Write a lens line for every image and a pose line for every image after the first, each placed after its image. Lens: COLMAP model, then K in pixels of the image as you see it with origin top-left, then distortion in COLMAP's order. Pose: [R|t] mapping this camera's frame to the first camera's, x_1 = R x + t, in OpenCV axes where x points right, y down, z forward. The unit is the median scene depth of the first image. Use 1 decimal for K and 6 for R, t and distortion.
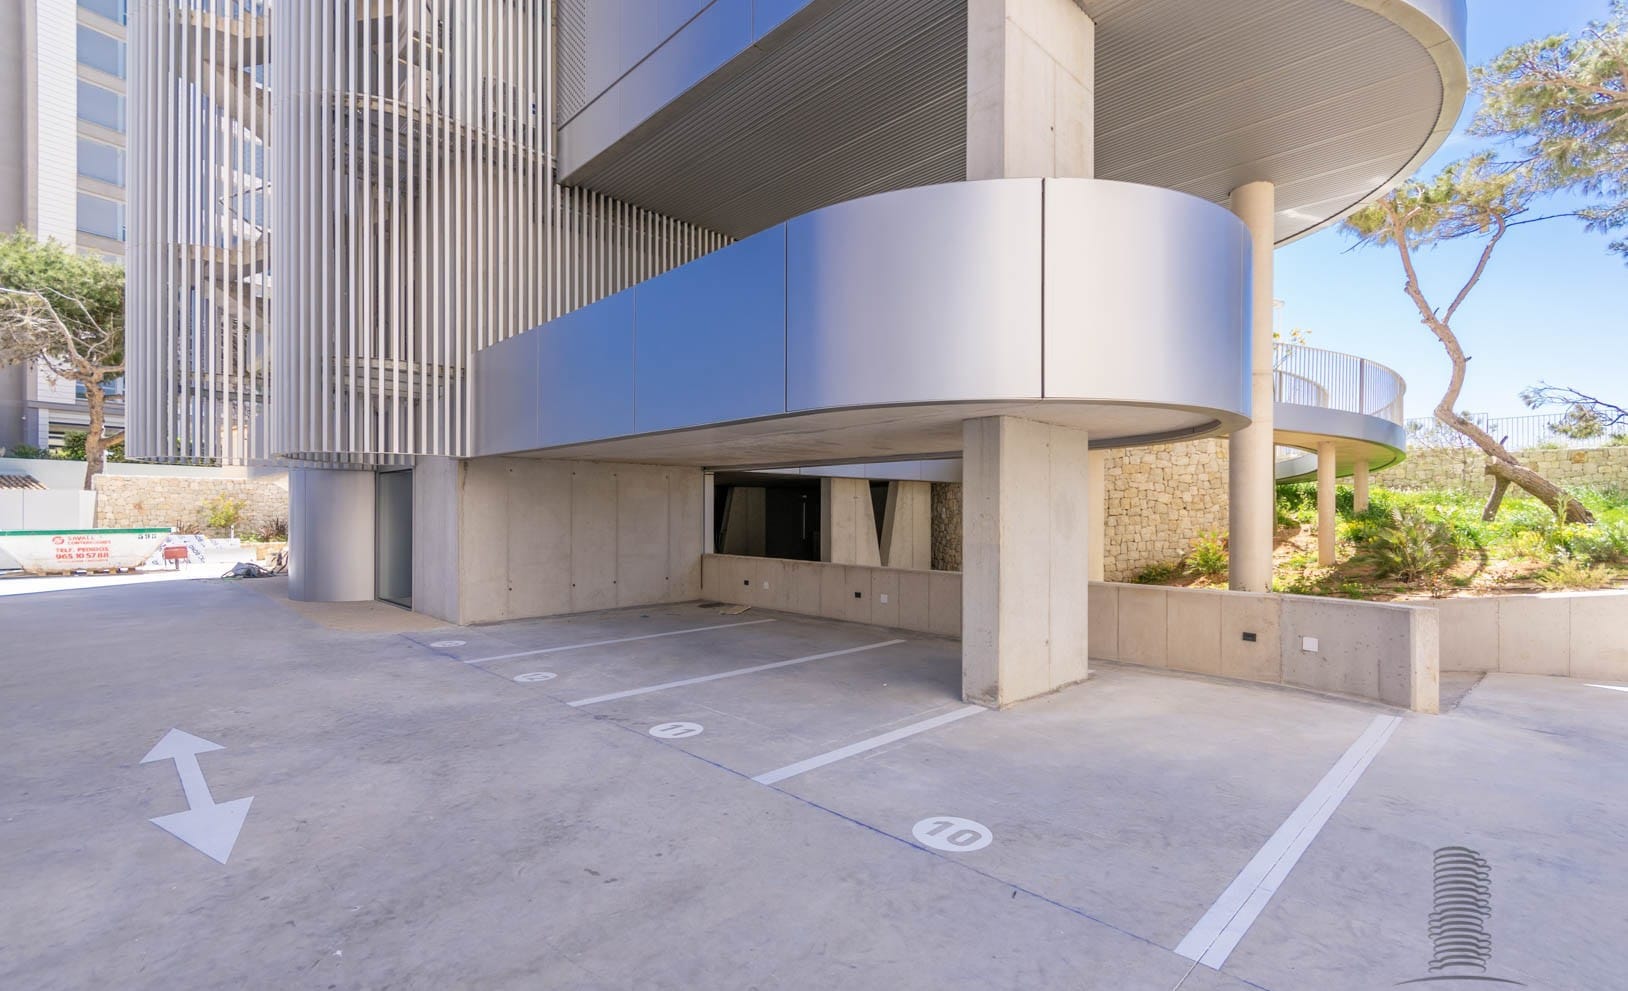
lens RADIAL K [[739.6, 0, 813.2], [0, 739.6, 510.8], [0, 0, 1]] dist [0.003038, 0.000623]
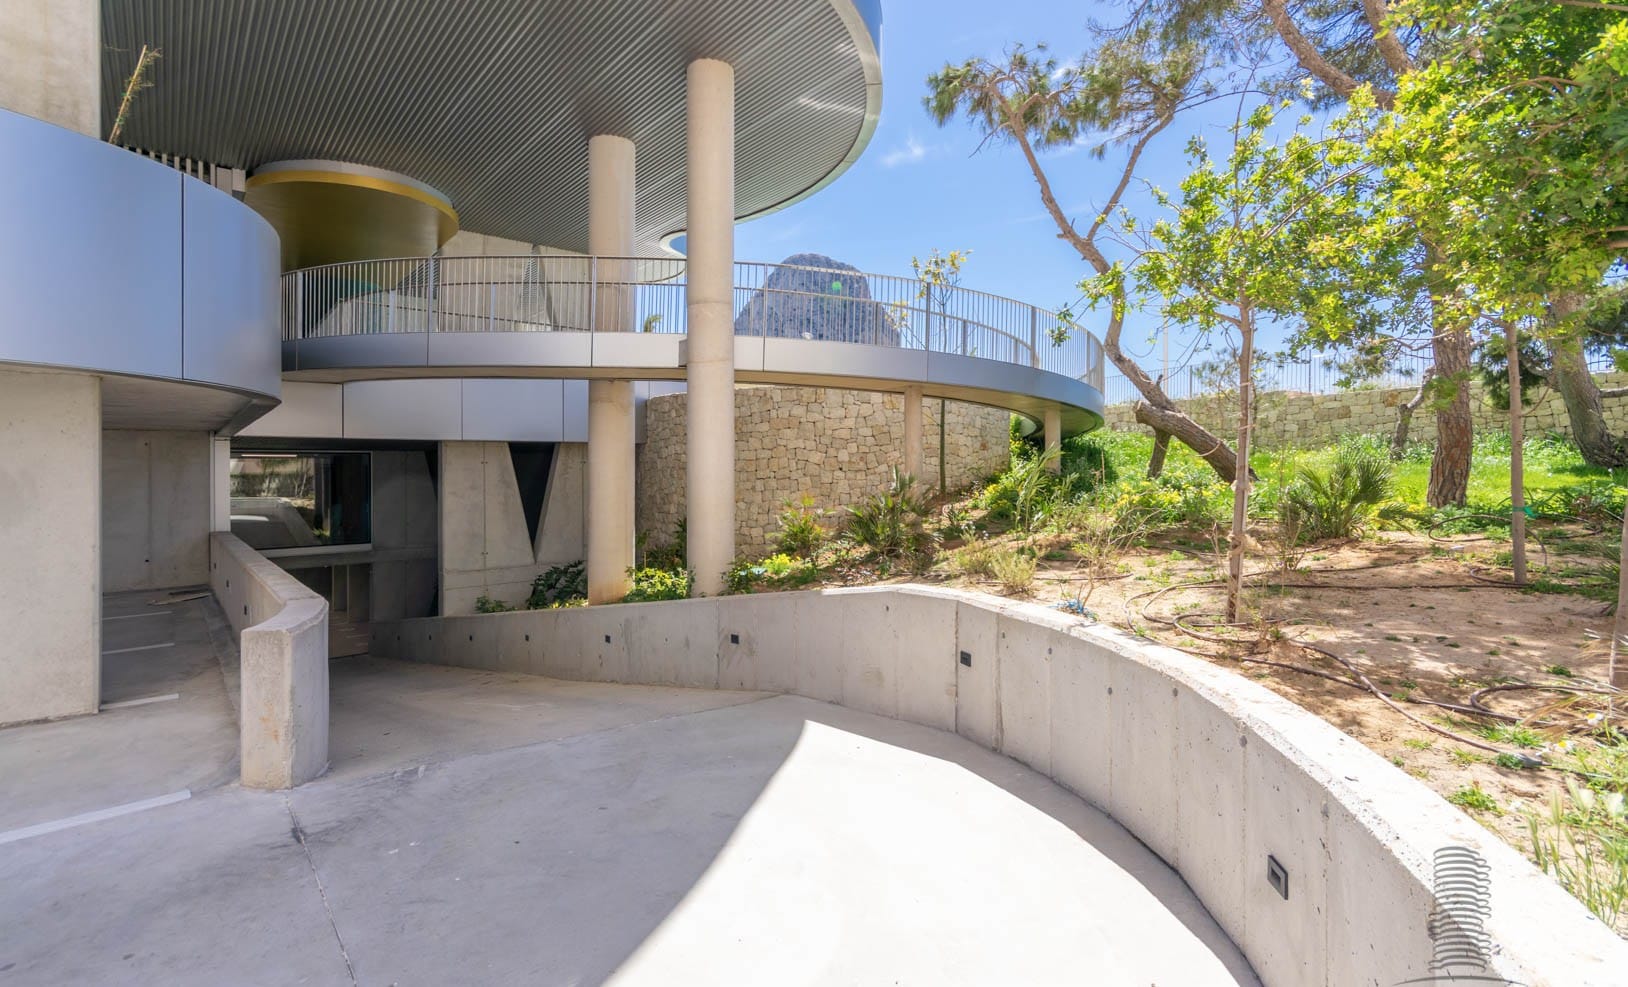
lens RADIAL K [[739.6, 0, 812.5], [0, 739.6, 478.7], [0, 0, 1]] dist [0.003038, 0.000623]
pose [[0.997830, -0.015439, -0.064012, 0.523629], [0.015973, 0.999842, 0.007834, 0.000689], [0.063881, -0.008839, 0.997918, 0.145950]]
